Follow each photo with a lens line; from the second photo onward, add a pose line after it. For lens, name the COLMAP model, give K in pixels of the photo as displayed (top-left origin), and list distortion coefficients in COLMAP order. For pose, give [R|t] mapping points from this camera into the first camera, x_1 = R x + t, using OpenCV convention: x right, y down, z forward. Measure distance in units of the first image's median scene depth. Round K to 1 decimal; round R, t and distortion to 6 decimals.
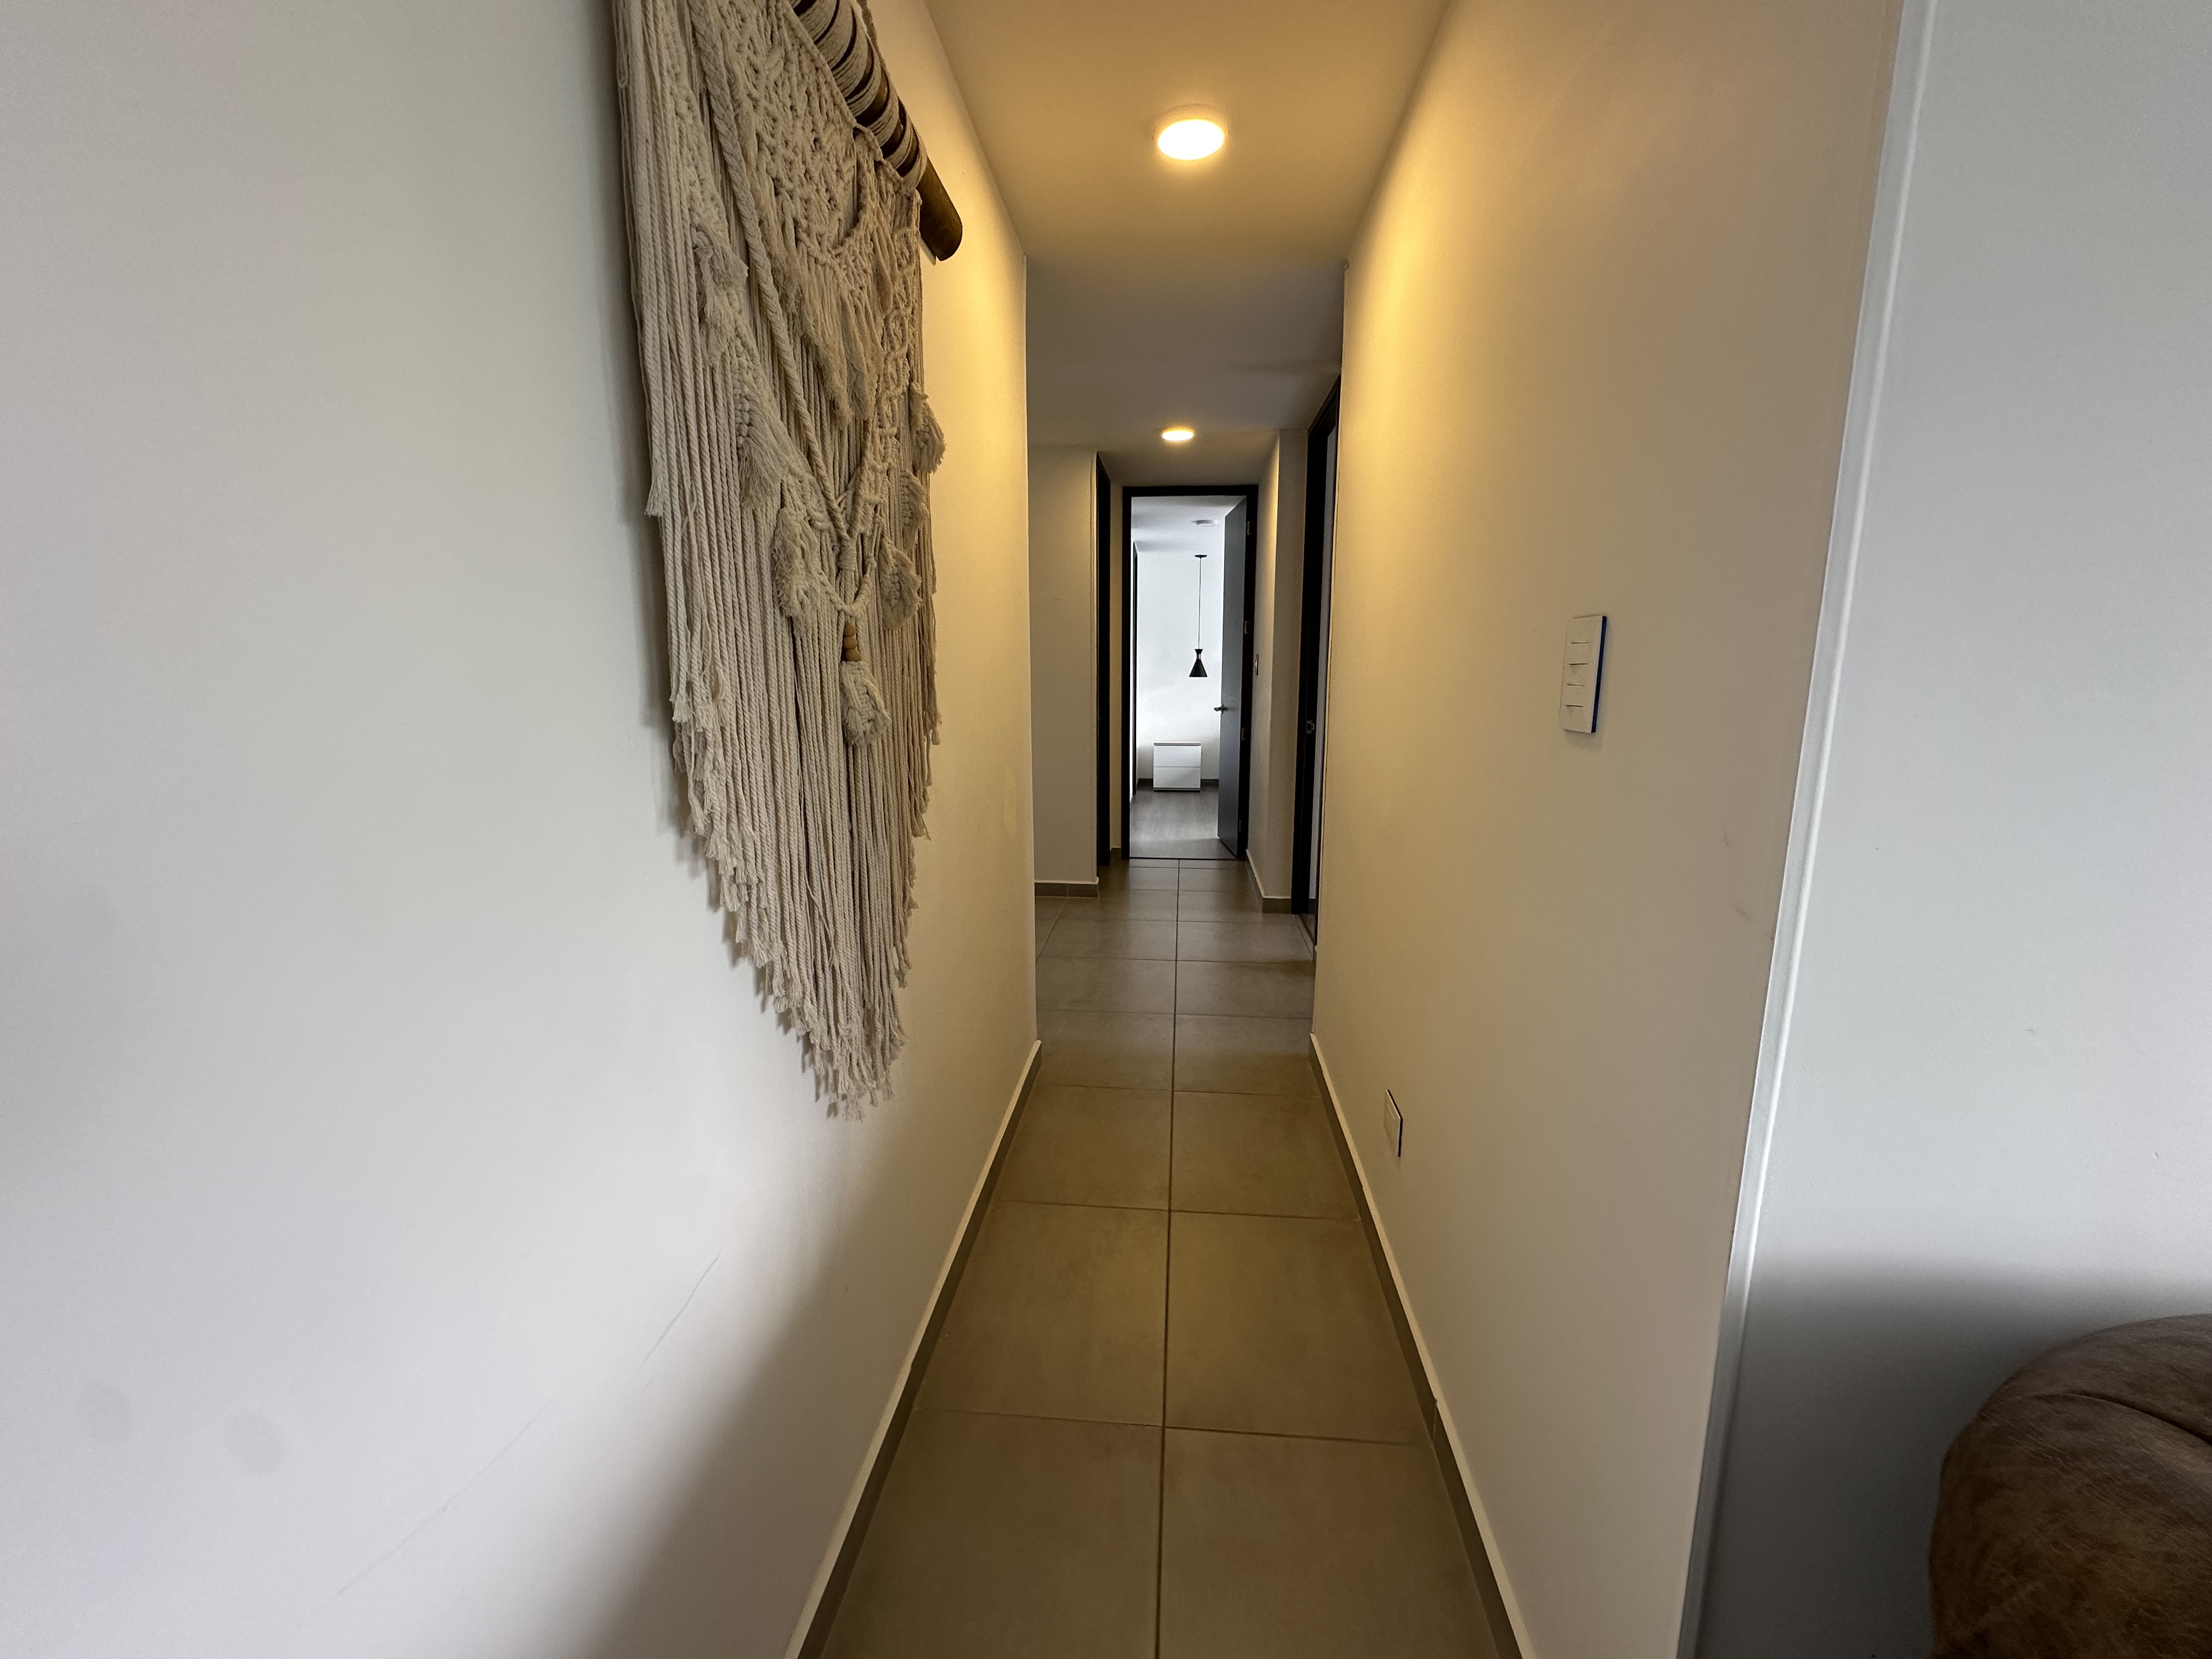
lens RADIAL K [[881.4, 0, 1107.4], [0, 881.4, 827.9], [0, 0, 1]] dist [-0.003628, 0.000358]
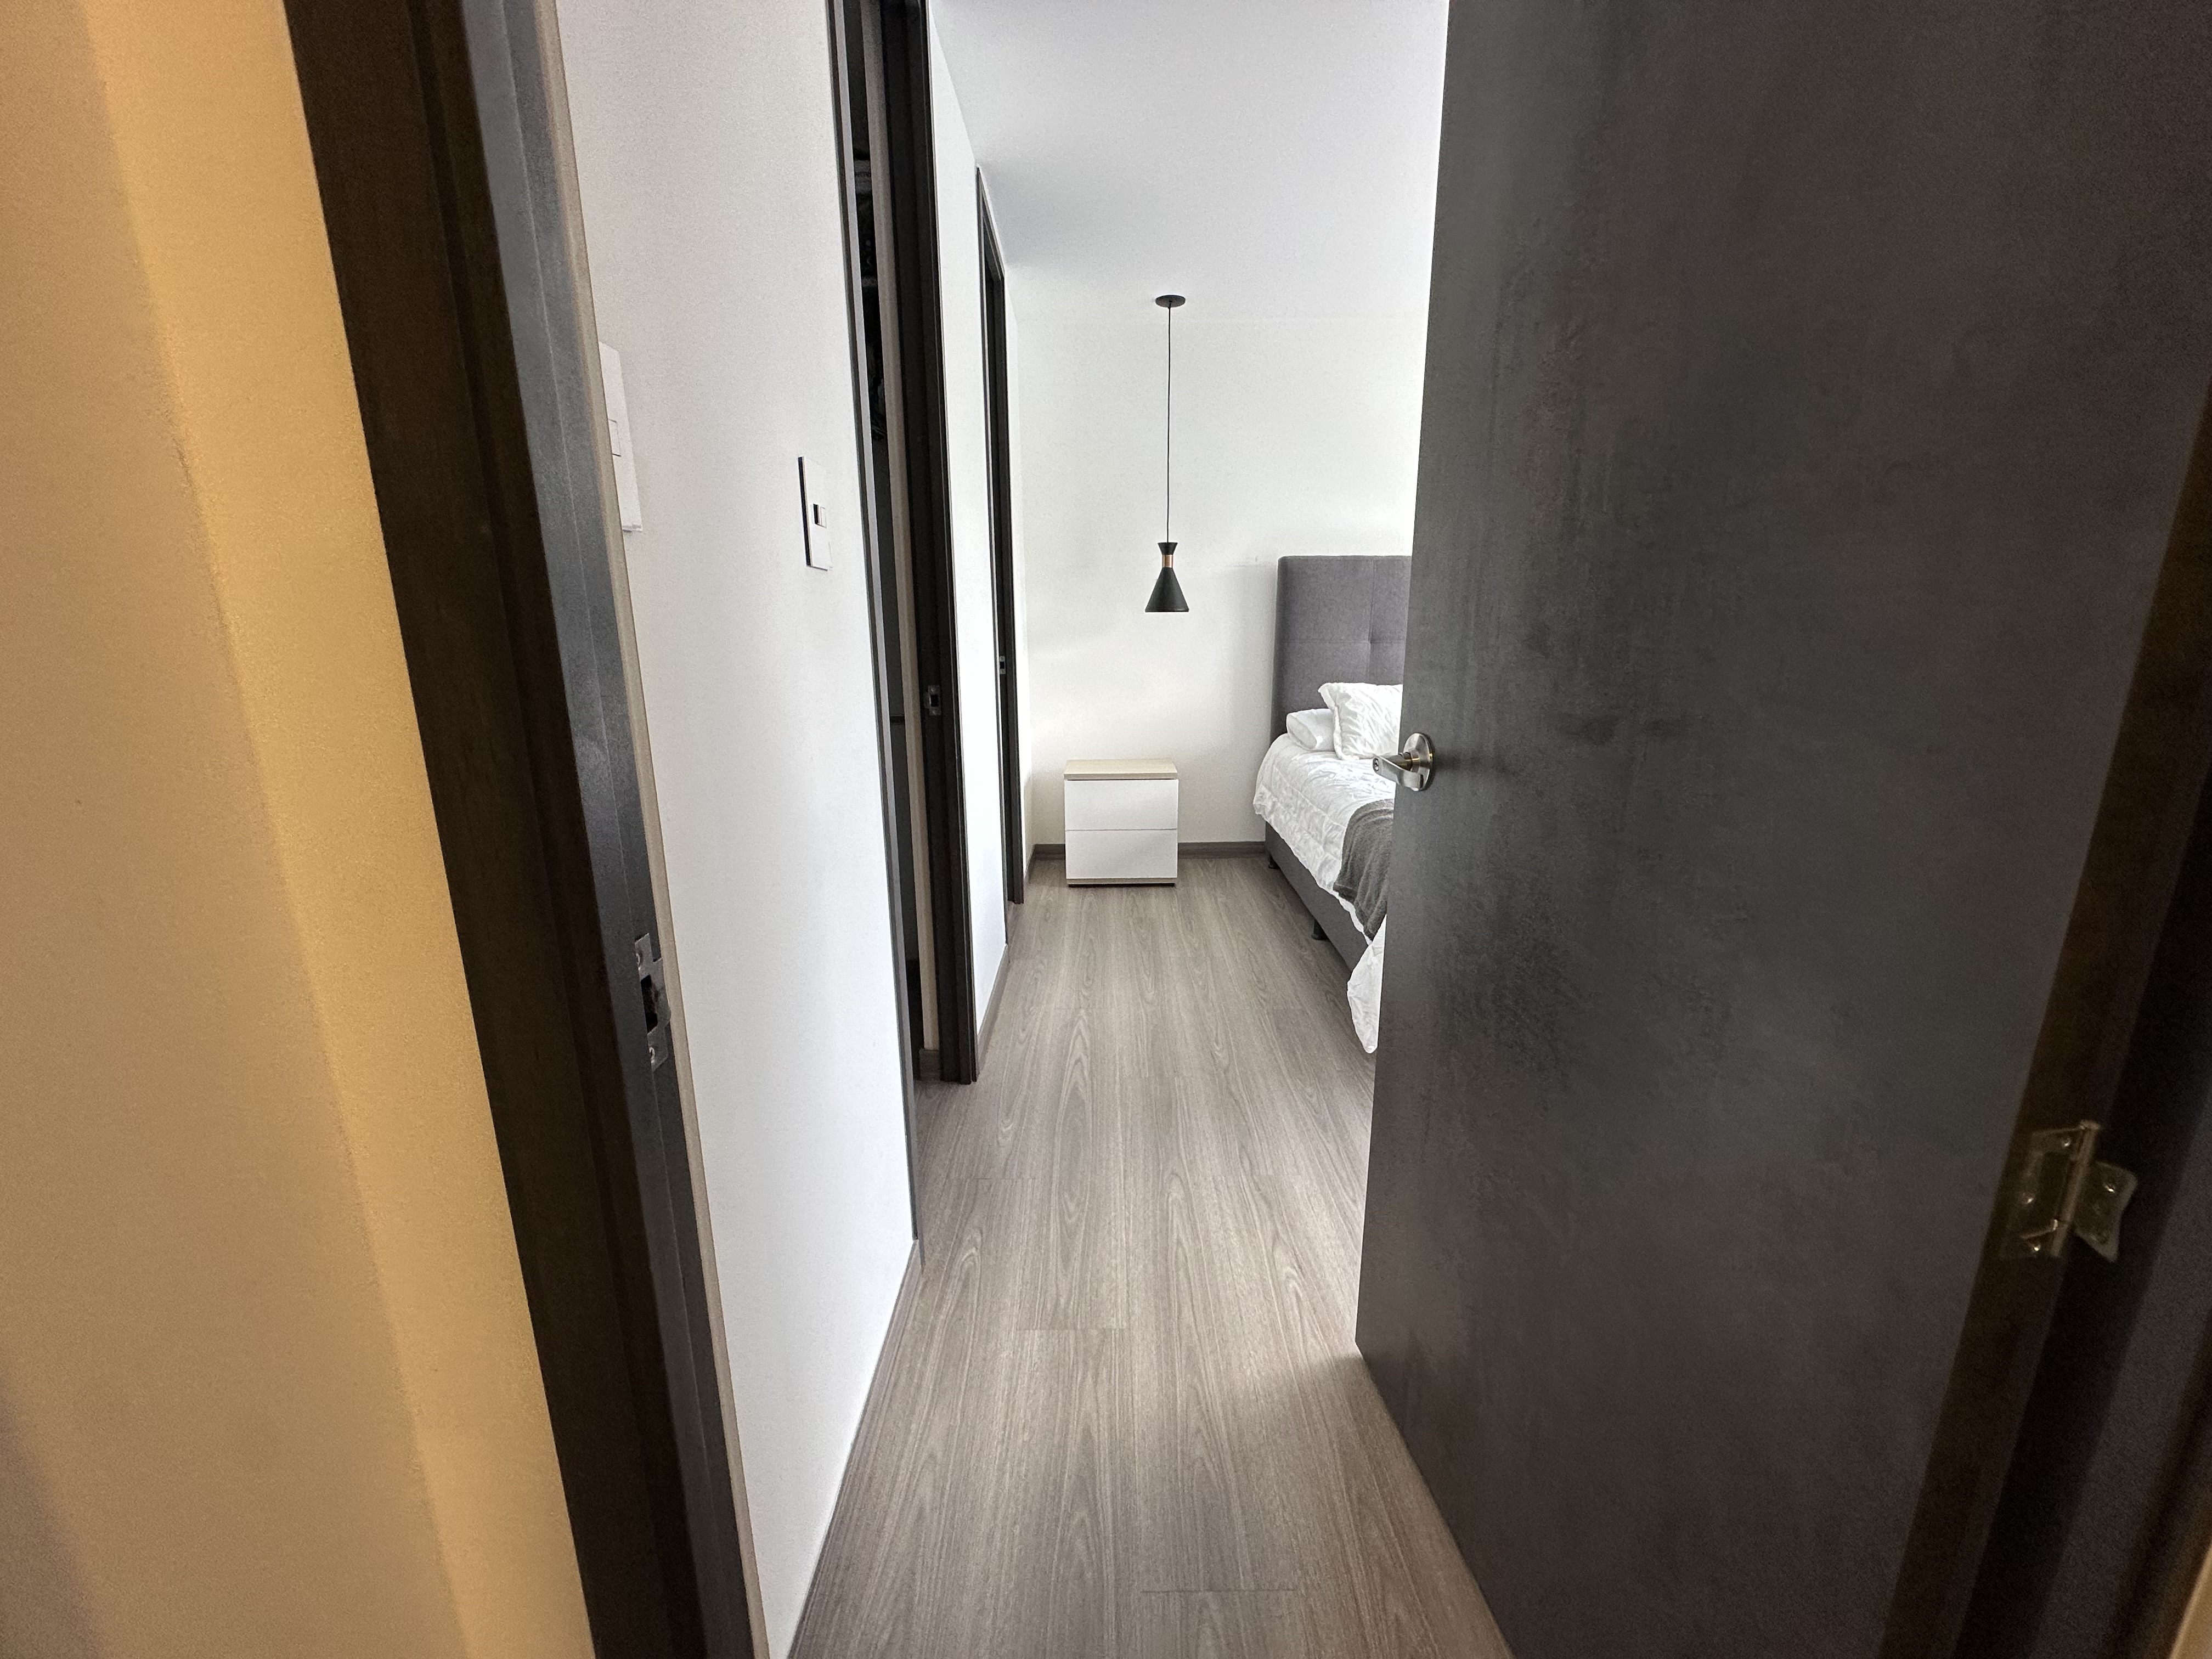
lens RADIAL K [[881.4, 0, 1107.4], [0, 881.4, 827.9], [0, 0, 1]] dist [-0.003628, 0.000358]
pose [[0.995999, -0.027190, 0.085122, 0.045240], [0.022277, 0.998060, 0.058140, -0.116317], [-0.086538, -0.056011, 0.994673, 0.721586]]
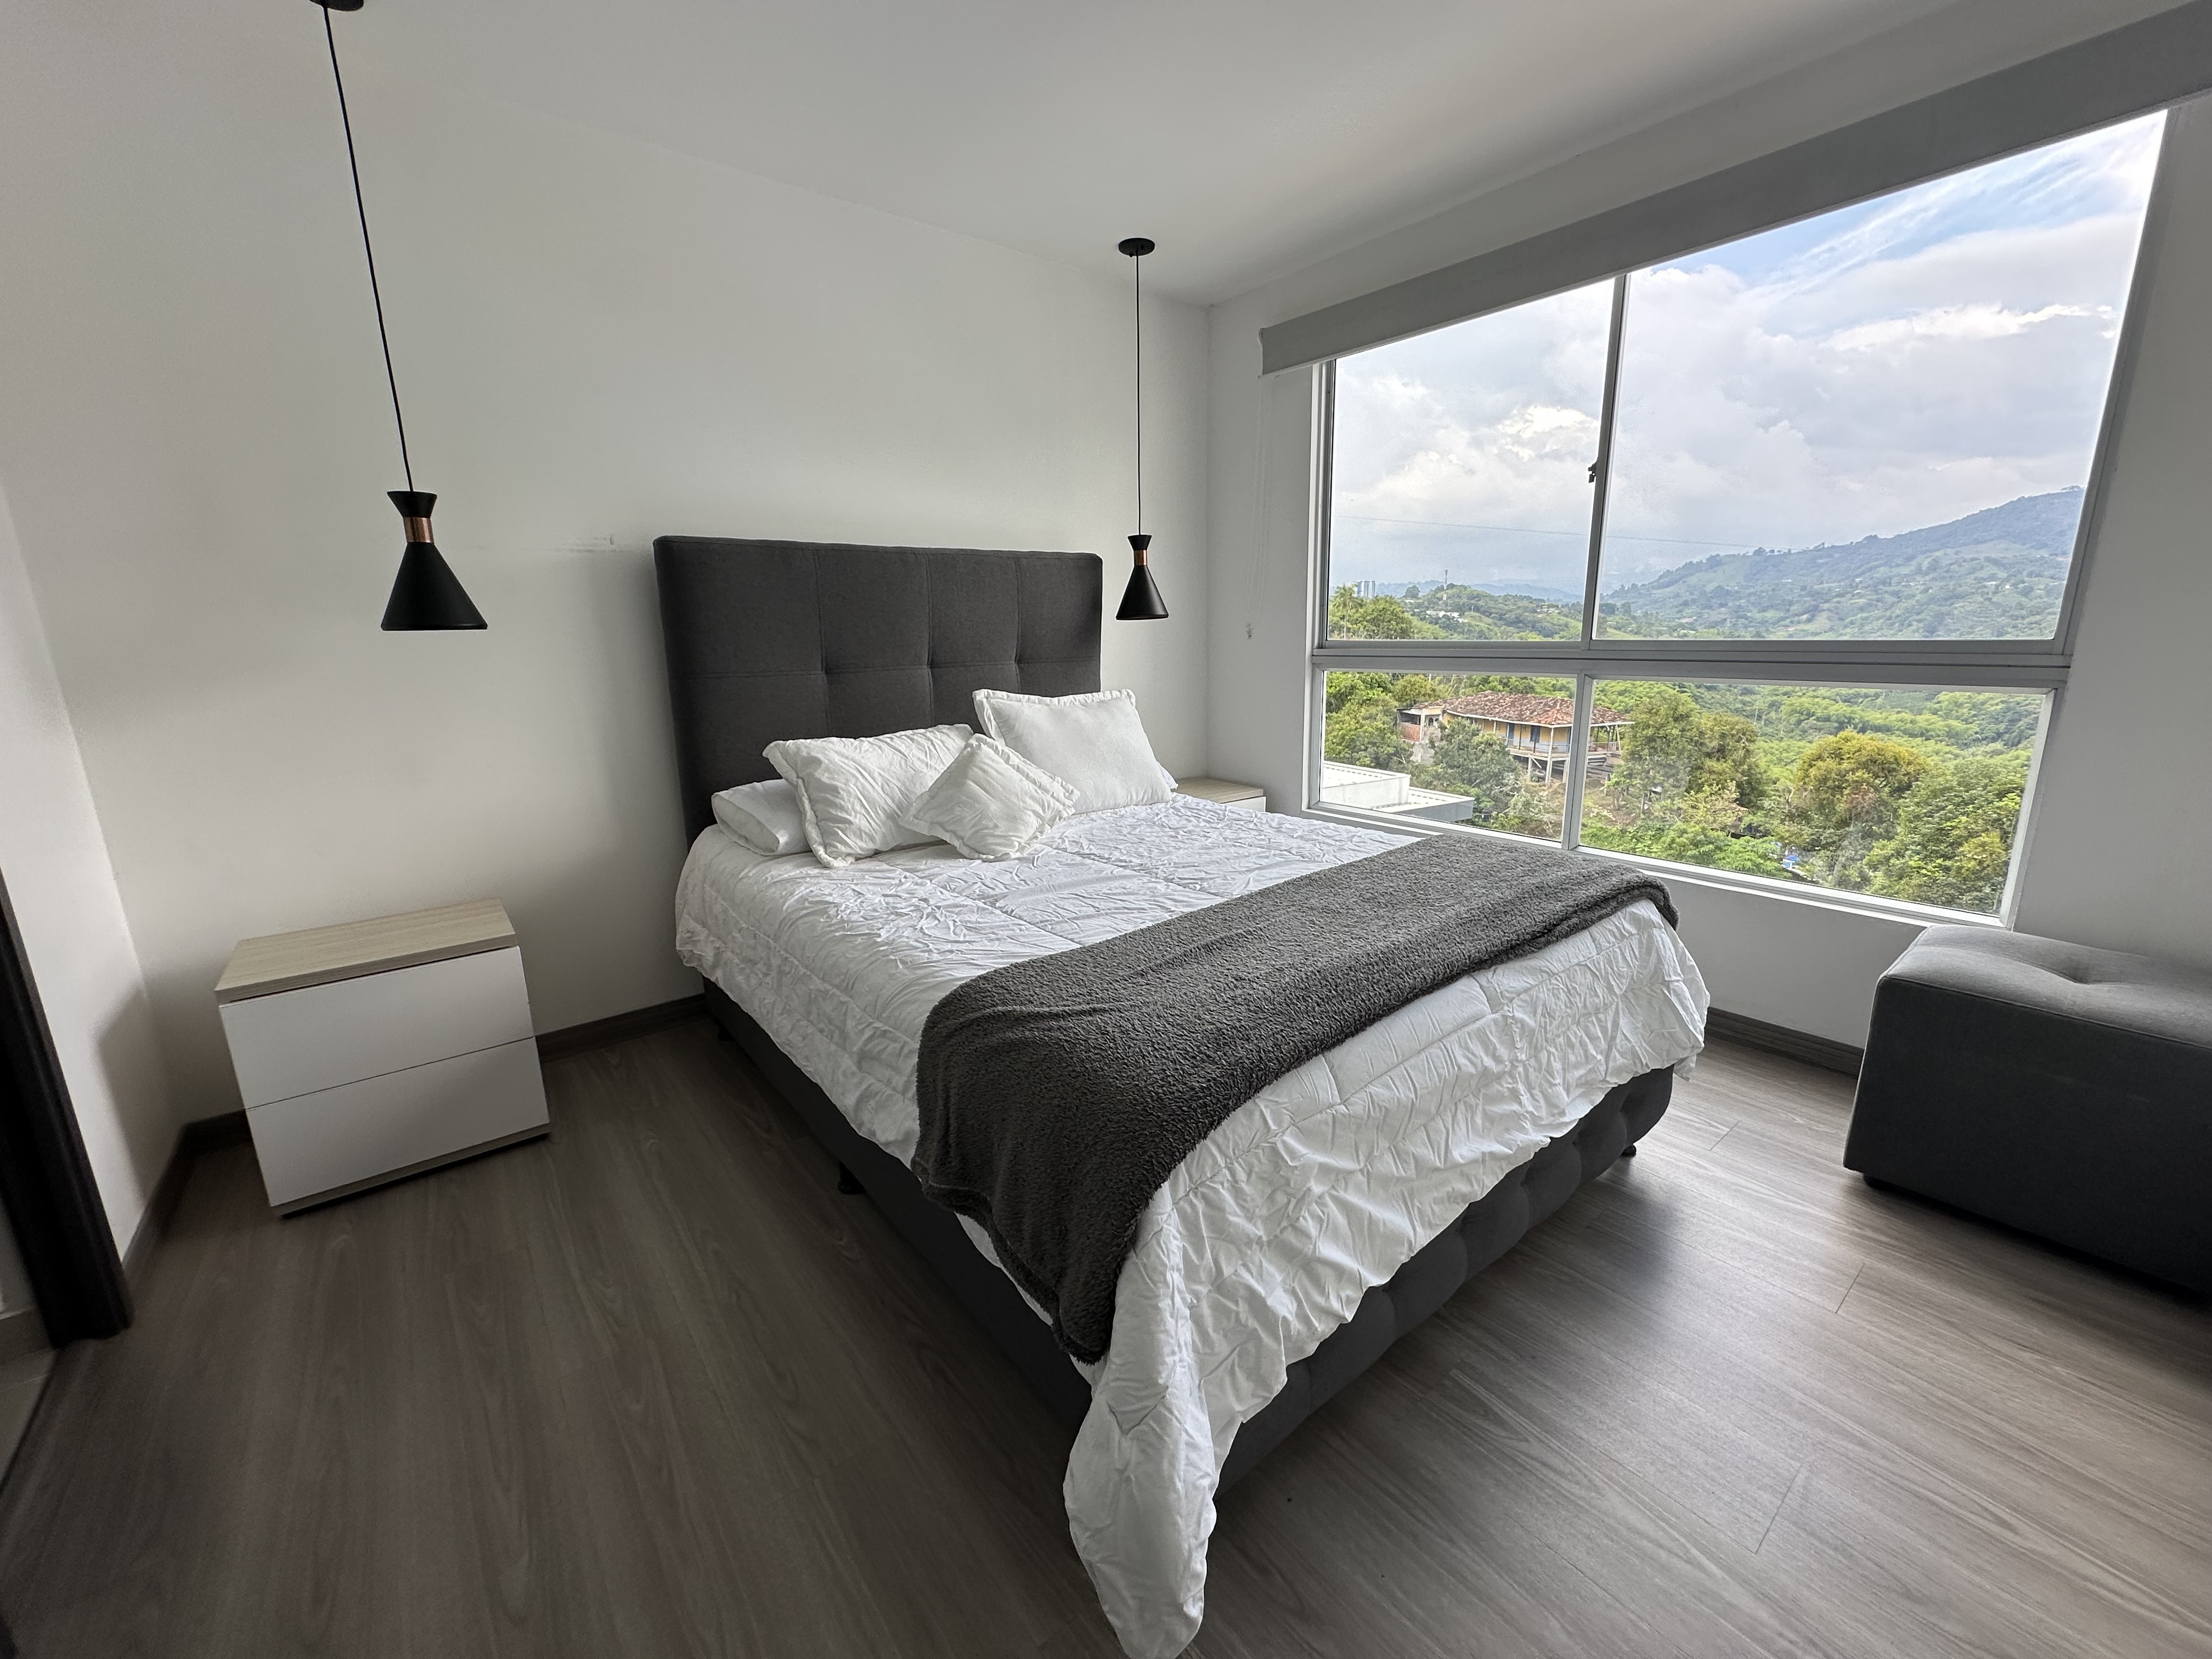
lens RADIAL K [[881.4, 0, 1107.4], [0, 881.4, 827.9], [0, 0, 1]] dist [-0.003628, 0.000358]
pose [[0.725841, -0.163252, 0.668209, 0.087941], [0.139362, 0.986184, 0.089555, -0.148850], [-0.673597, 0.028120, 0.738564, 0.911202]]
